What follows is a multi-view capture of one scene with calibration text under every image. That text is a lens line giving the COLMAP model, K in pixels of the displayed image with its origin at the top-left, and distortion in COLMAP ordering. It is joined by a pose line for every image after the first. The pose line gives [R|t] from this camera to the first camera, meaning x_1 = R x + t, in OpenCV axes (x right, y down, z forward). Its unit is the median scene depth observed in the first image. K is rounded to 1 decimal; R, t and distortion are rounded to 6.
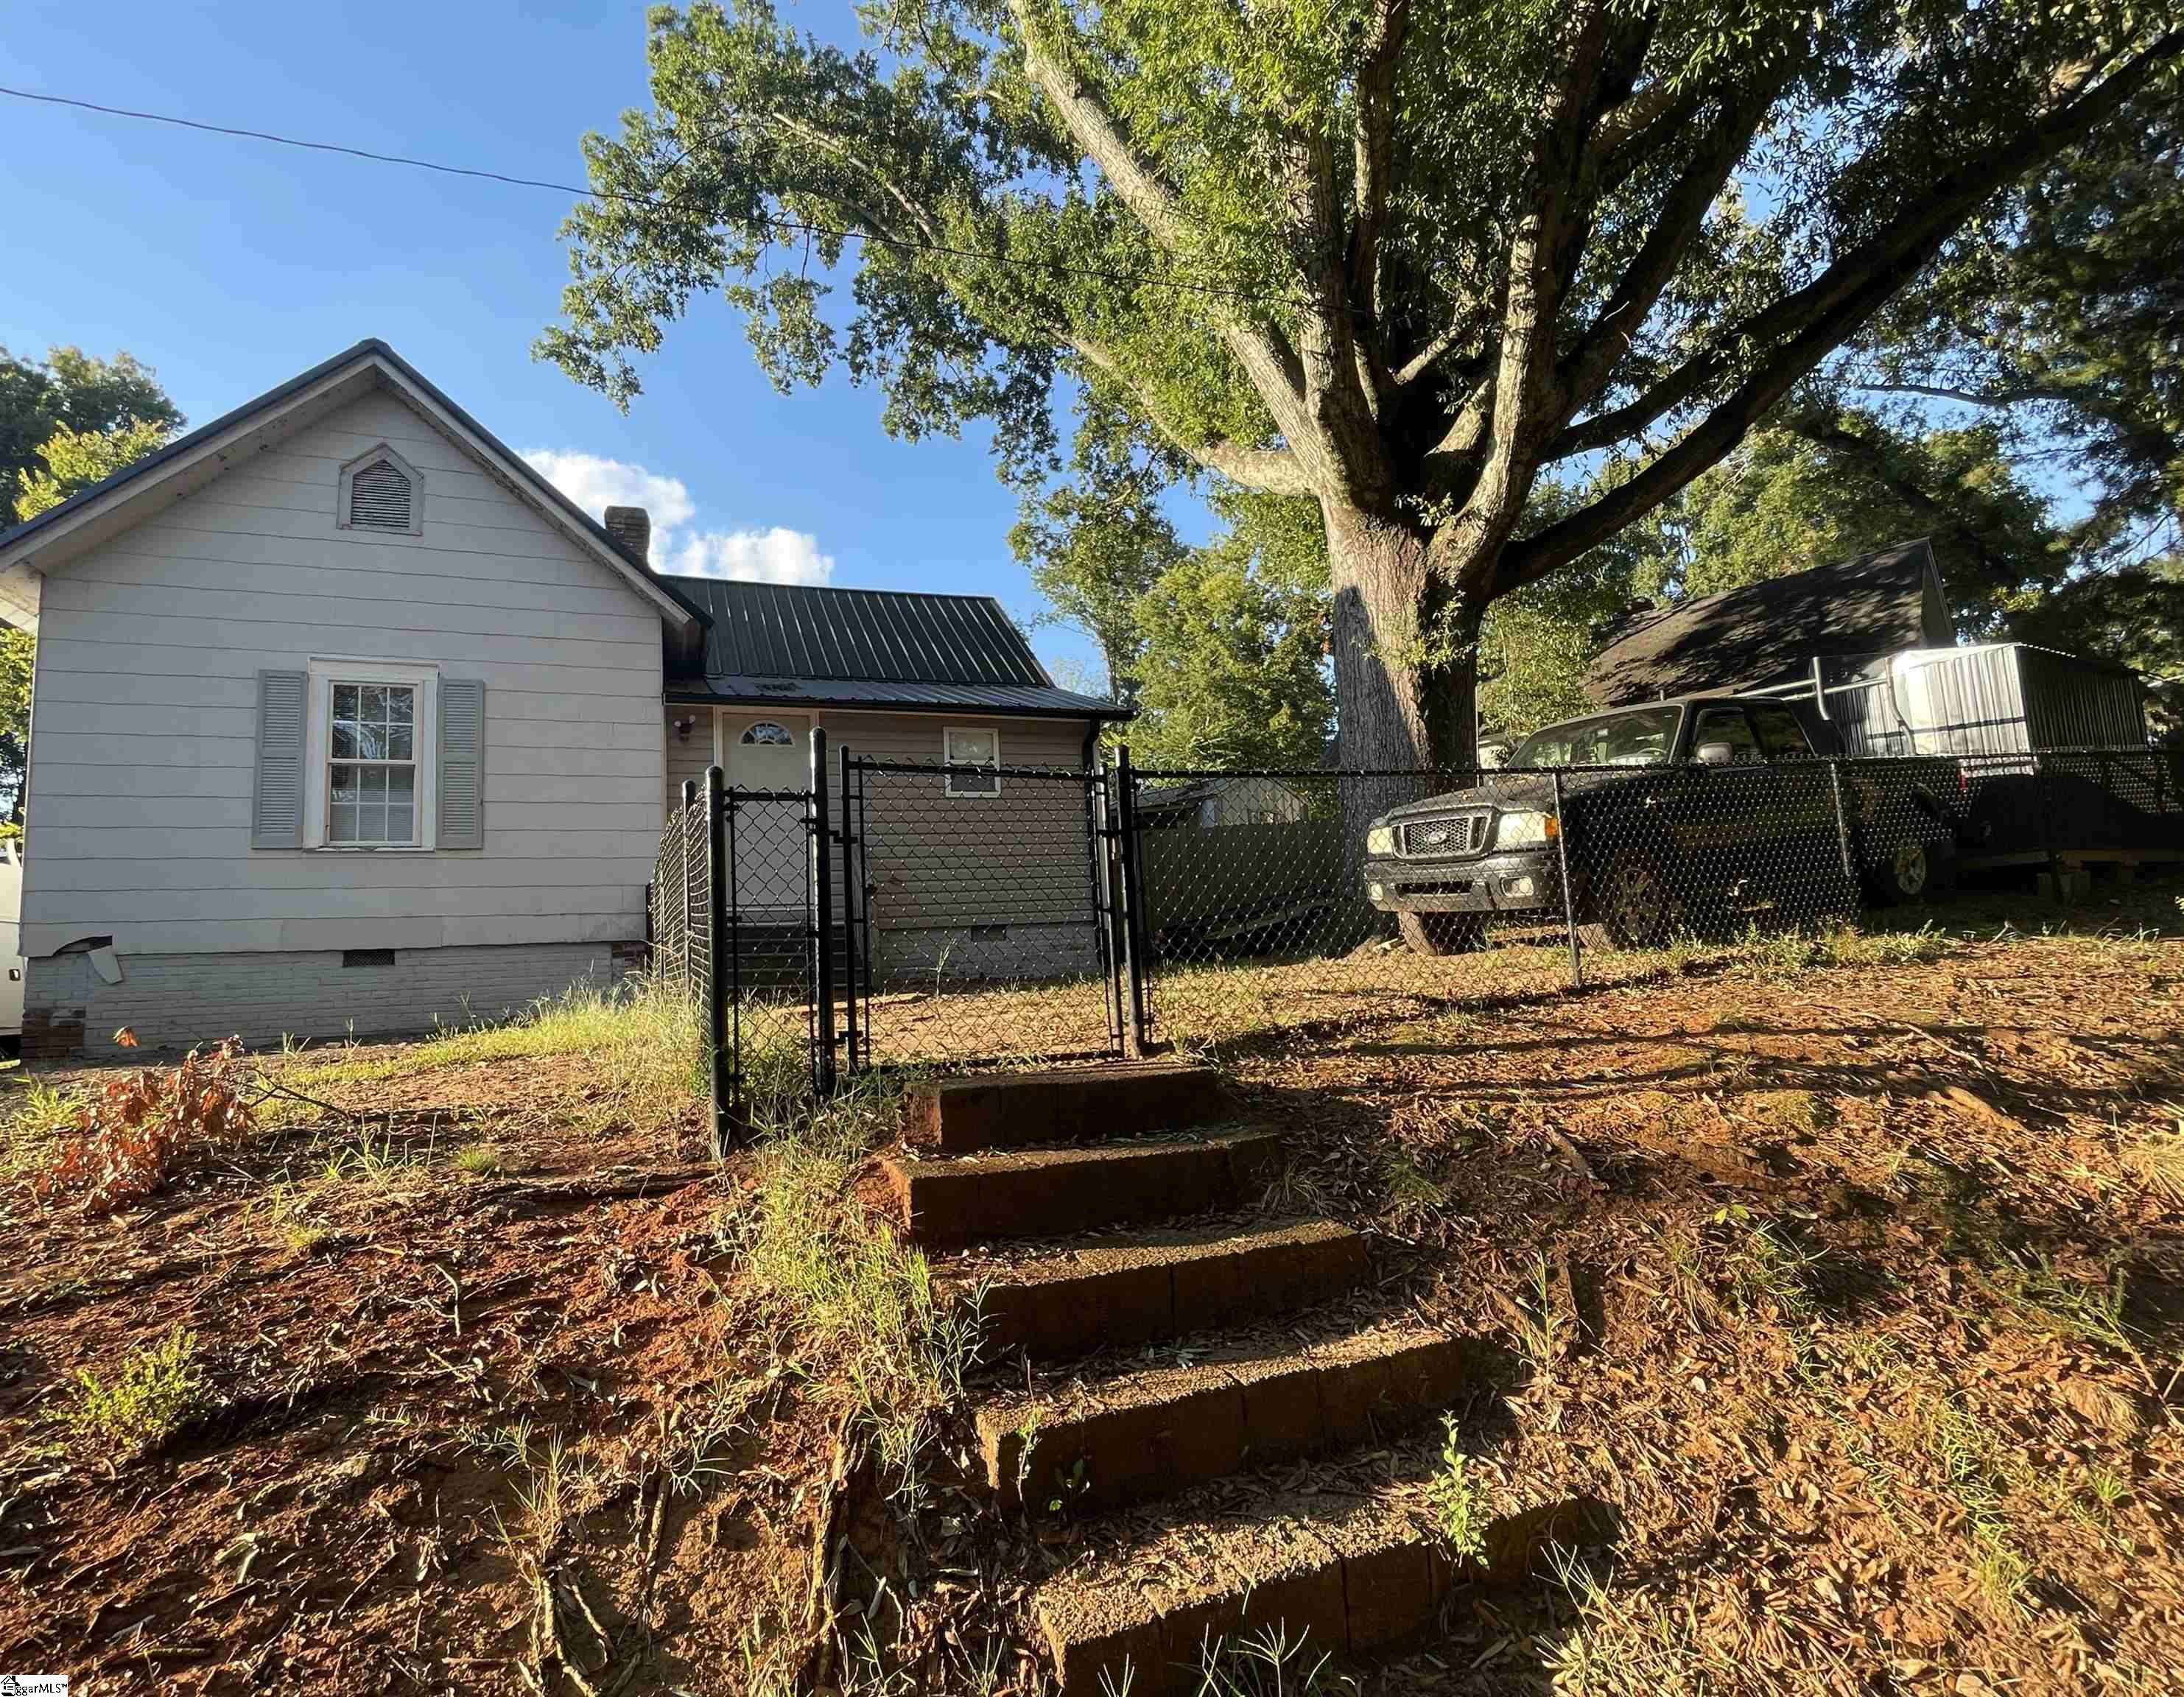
lens RADIAL K [[1063.3, 0, 1040.7], [0, 1063.3, 861.3], [0, 0, 1]] dist [-0.001827, -0.001297]
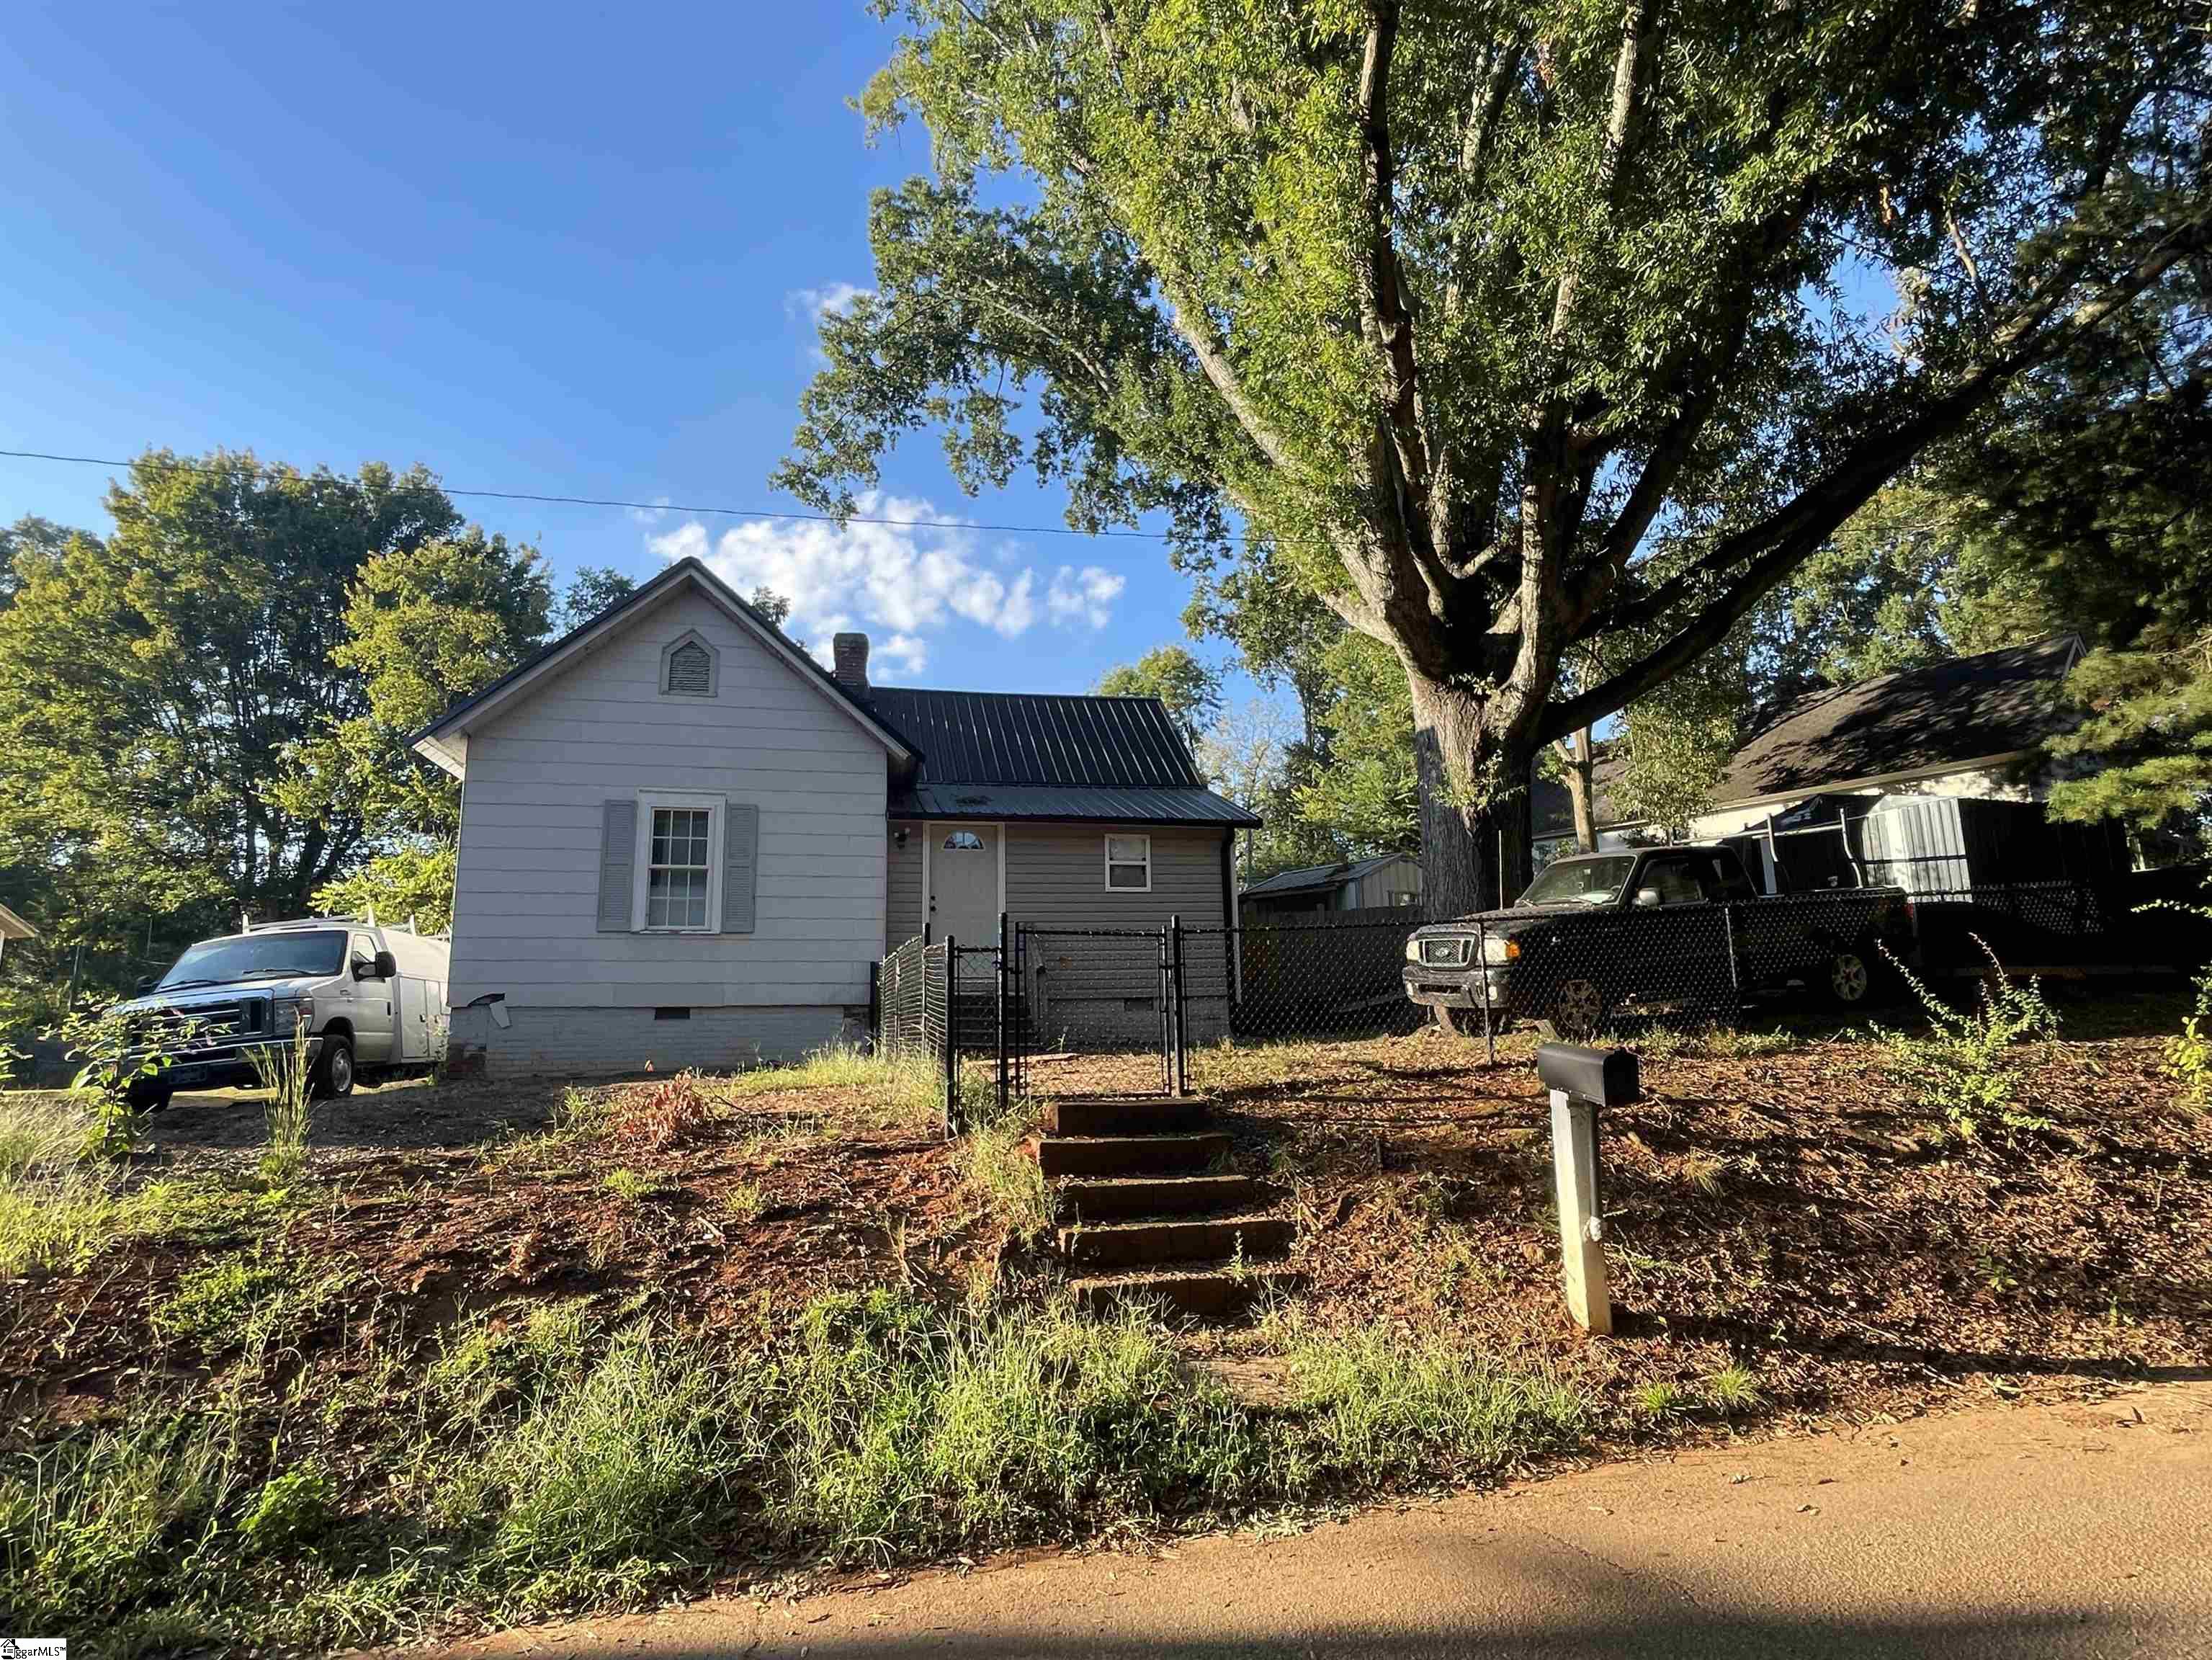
lens RADIAL K [[1181.6, 0, 1106.0], [0, 1181.6, 830.0], [0, 0, 1]] dist [-0.006526, -0.000760]
pose [[0.992852, 0.009763, -0.118956, 0.267214], [-0.016973, 0.998069, -0.059747, -0.183083], [0.118143, 0.061339, 0.991100, -1.296379]]
